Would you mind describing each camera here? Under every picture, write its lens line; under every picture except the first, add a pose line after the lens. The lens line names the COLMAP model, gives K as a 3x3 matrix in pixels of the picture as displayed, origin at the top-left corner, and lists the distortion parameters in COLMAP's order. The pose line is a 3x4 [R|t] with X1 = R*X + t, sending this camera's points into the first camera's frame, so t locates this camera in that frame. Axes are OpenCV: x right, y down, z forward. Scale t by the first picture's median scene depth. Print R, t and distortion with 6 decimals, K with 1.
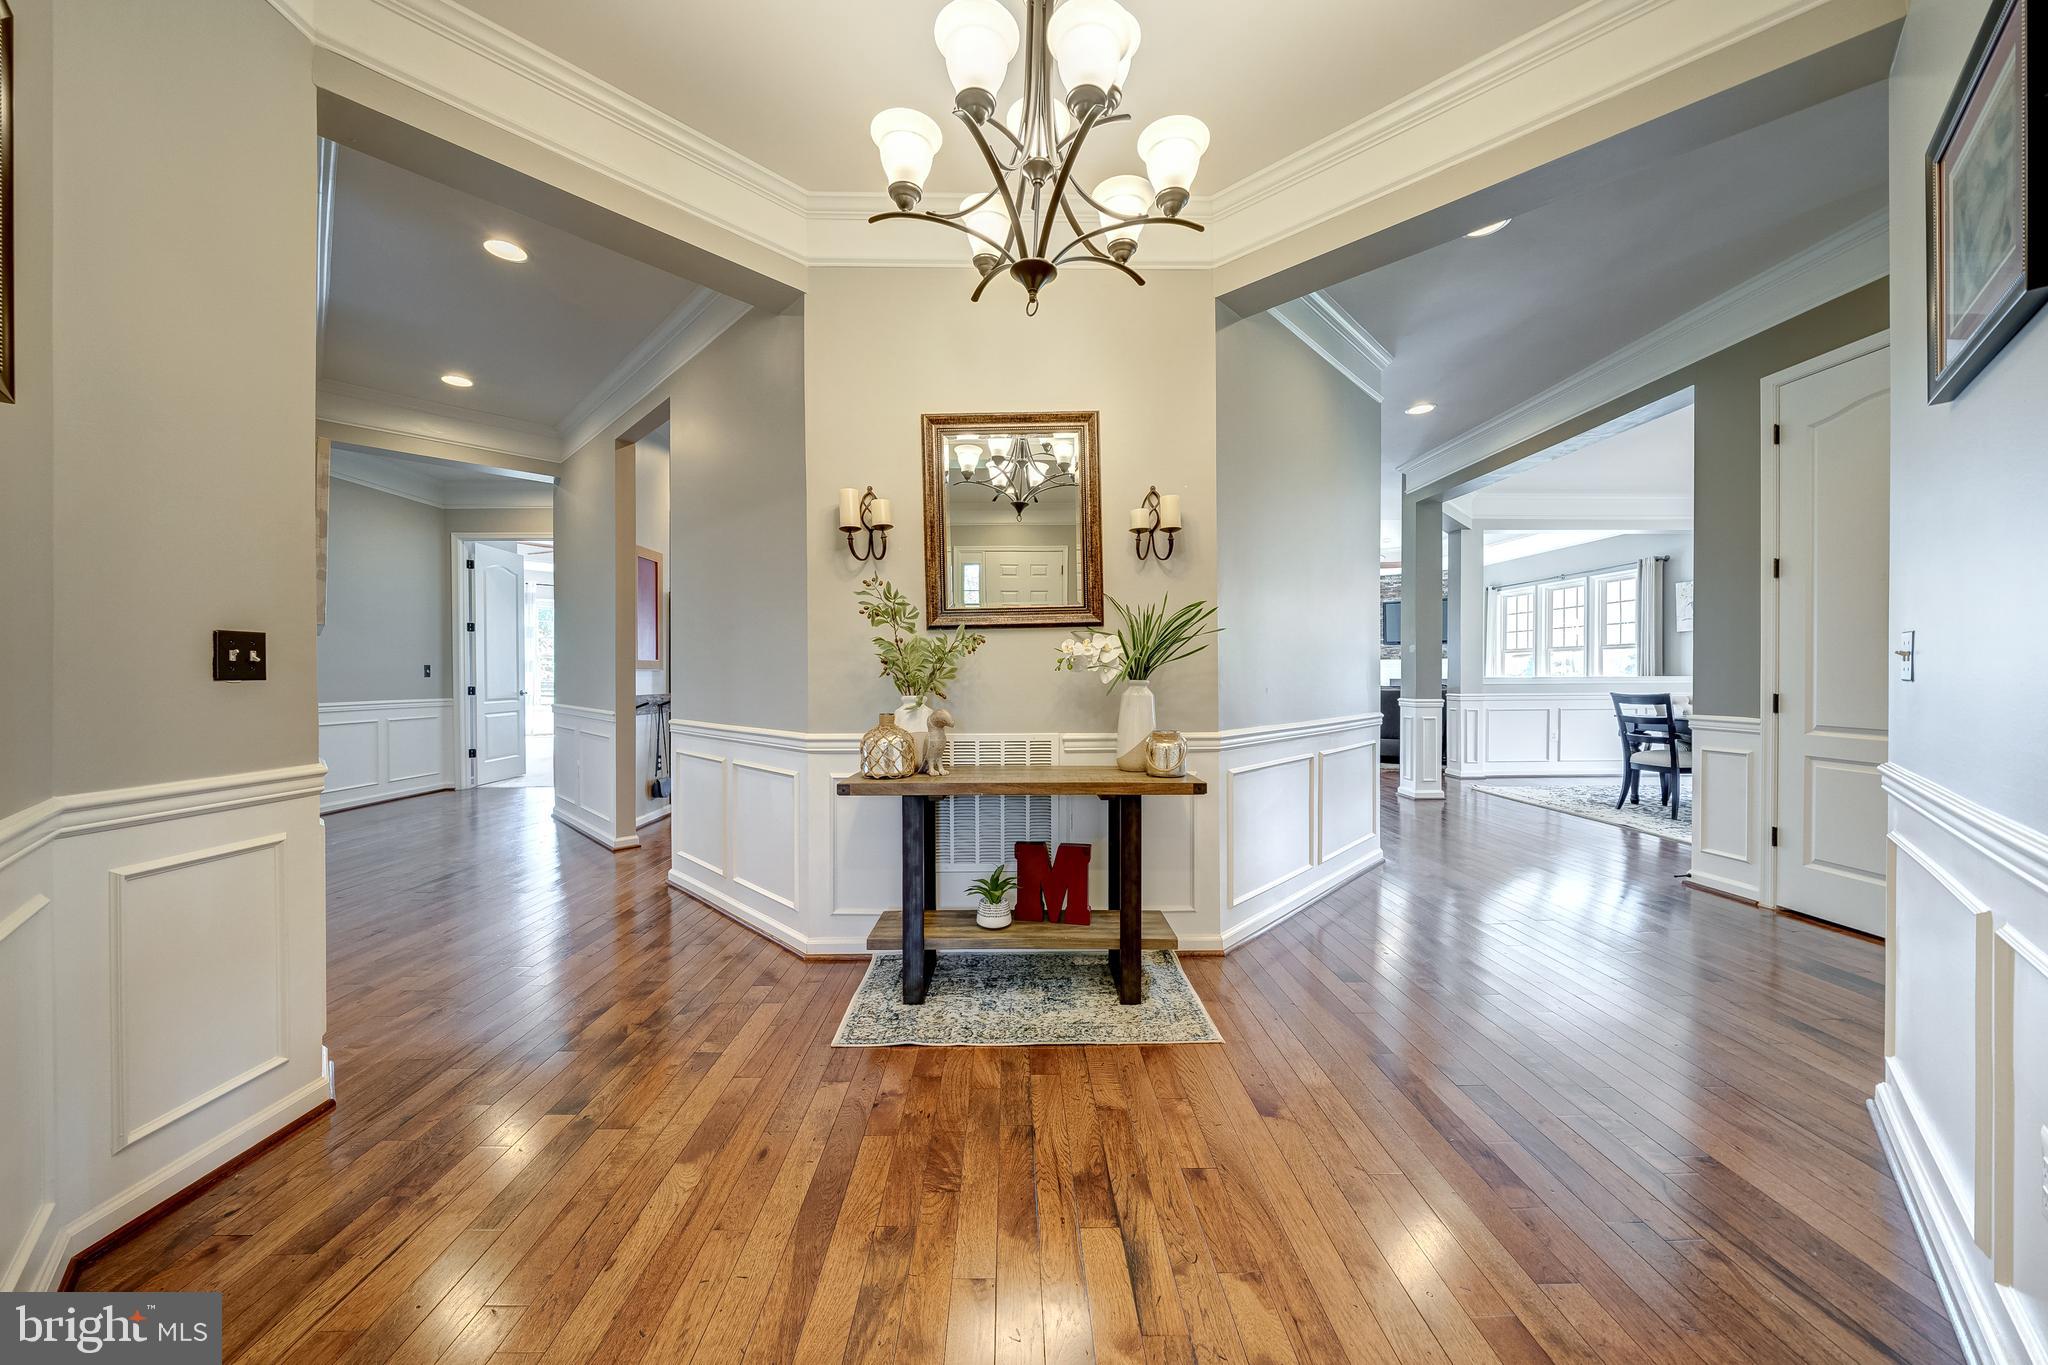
lens RADIAL K [[716.6, 0, 1023.6], [0, 716.6, 678.1], [0, 0, 1]] dist [-0.009979, 0.000325]
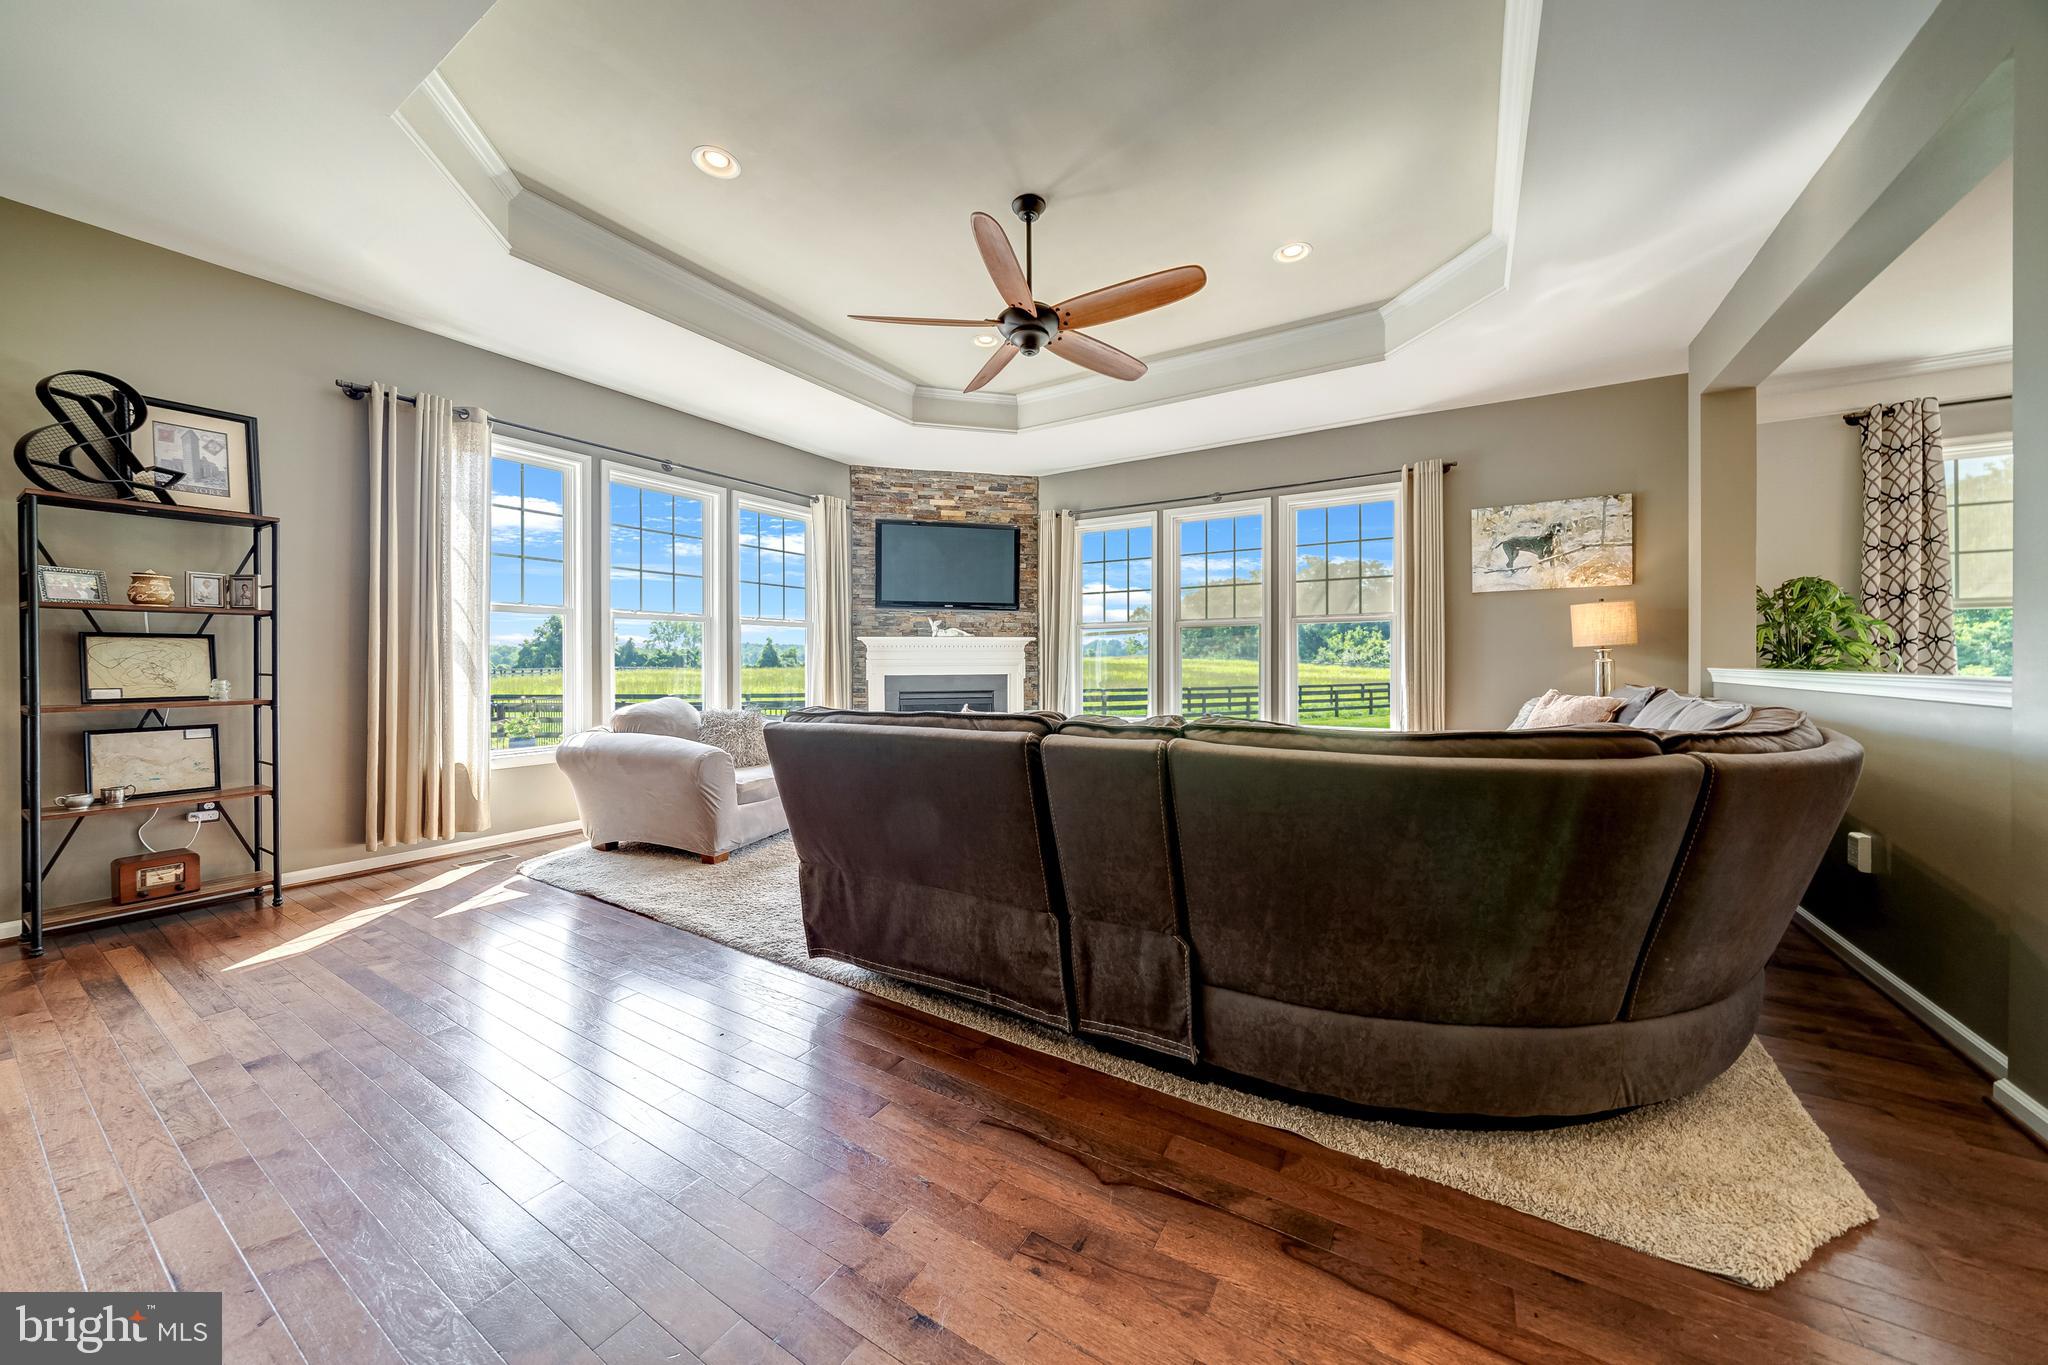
lens RADIAL K [[716.6, 0, 1015.5], [0, 716.6, 657.3], [0, 0, 1]] dist [-0.009979, 0.000325]
pose [[0.561438, 0.007306, 0.827486, 0.263944], [0.008688, 0.999854, -0.014723, -0.007518], [-0.827473, 0.015456, 0.561293, 1.117373]]
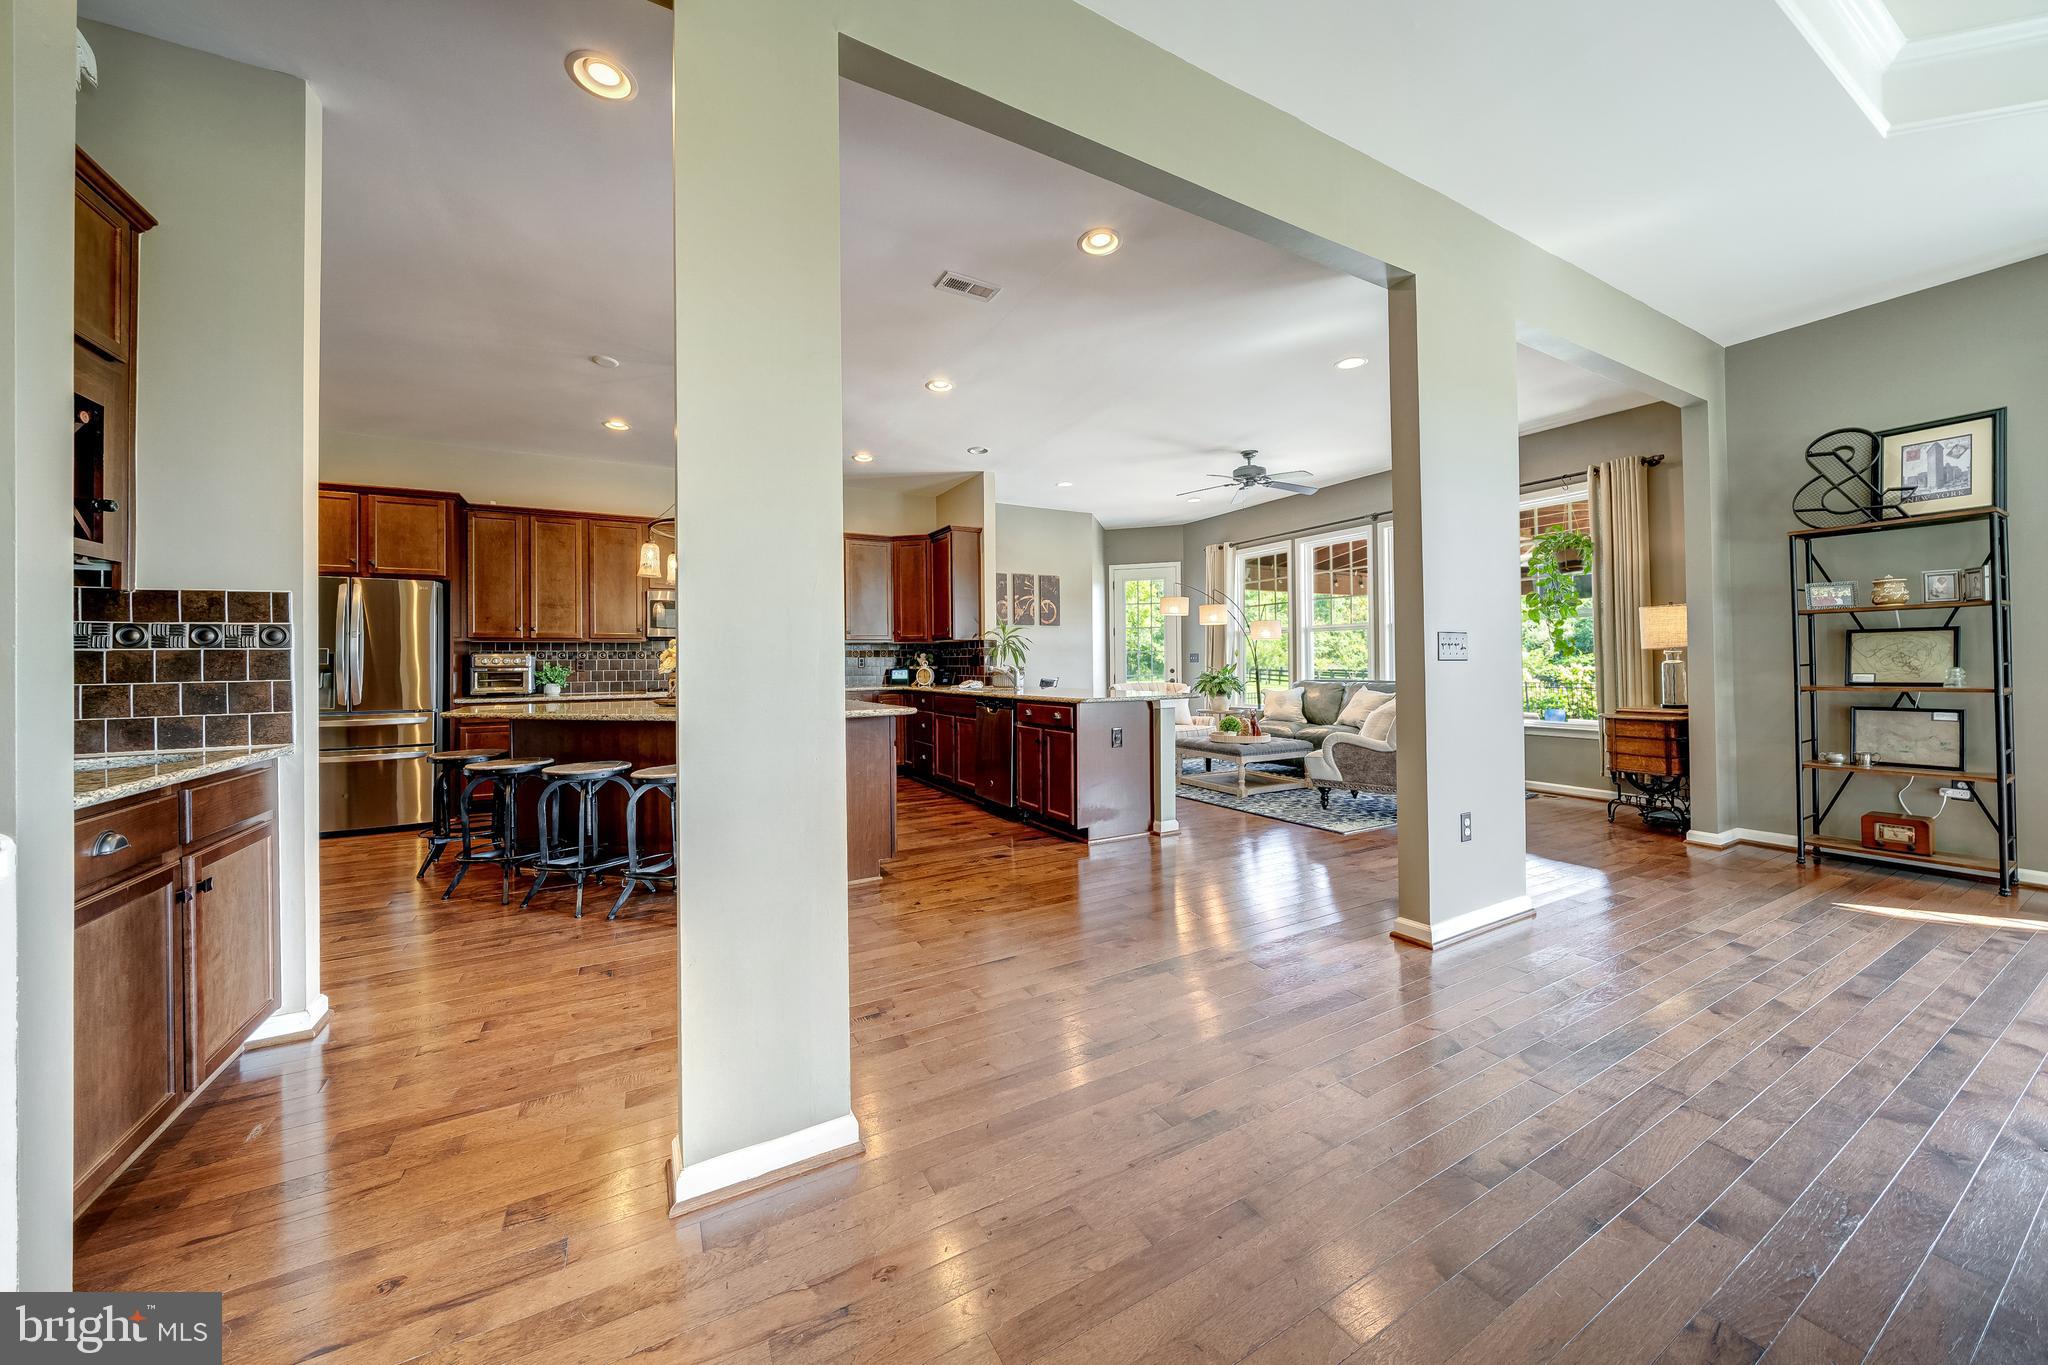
lens RADIAL K [[716.6, 0, 1035.4], [0, 716.6, 654.6], [0, 0, 1]] dist [-0.009979, 0.000325]
pose [[0.461787, -0.012396, -0.886904, 0.461008], [0.002205, 0.999915, -0.012828, -0.008718], [0.886988, 0.003968, 0.461775, 1.021080]]
